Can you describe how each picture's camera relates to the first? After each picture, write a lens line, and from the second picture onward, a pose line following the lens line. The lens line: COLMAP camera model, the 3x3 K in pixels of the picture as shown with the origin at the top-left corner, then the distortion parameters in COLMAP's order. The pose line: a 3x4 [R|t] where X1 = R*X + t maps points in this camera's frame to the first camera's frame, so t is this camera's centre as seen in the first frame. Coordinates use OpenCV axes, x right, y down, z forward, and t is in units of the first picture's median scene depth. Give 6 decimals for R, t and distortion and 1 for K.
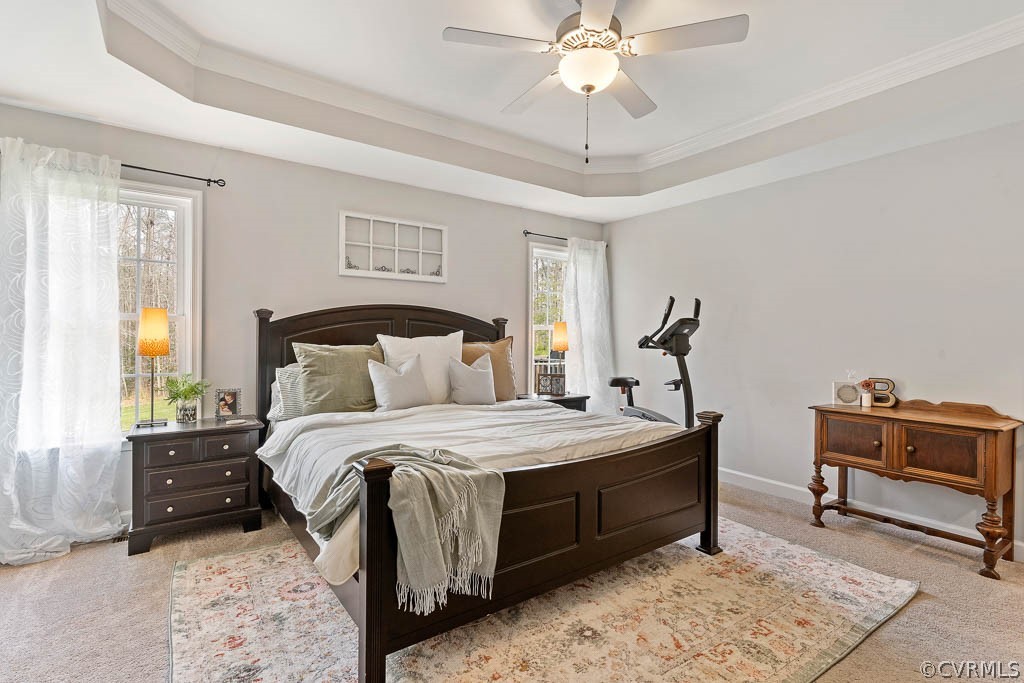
lens RADIAL K [[492.0, 0, 508.0], [0, 492.0, 339.1], [0, 0, 1]] dist [0.002647, -0.002296]
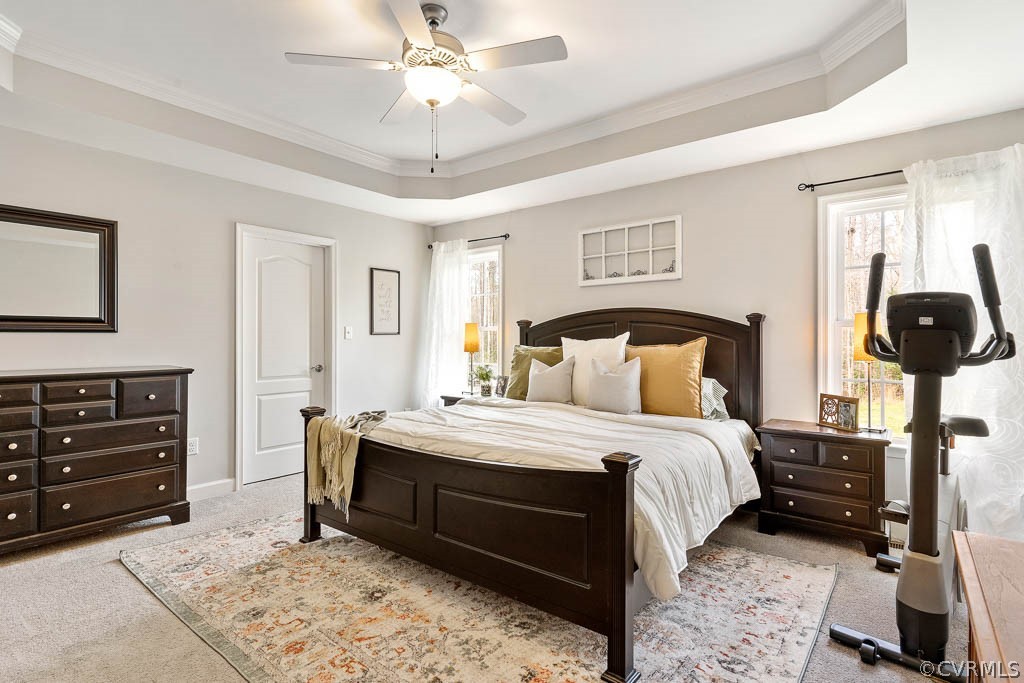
lens RADIAL K [[492.0, 0, 509.1], [0, 492.0, 338.5], [0, 0, 1]] dist [0.002647, -0.002296]
pose [[0.289407, -0.008572, -0.957168, 0.788980], [-0.000624, 0.999958, -0.009144, 0.003302], [0.957206, 0.003243, 0.289389, 0.554336]]
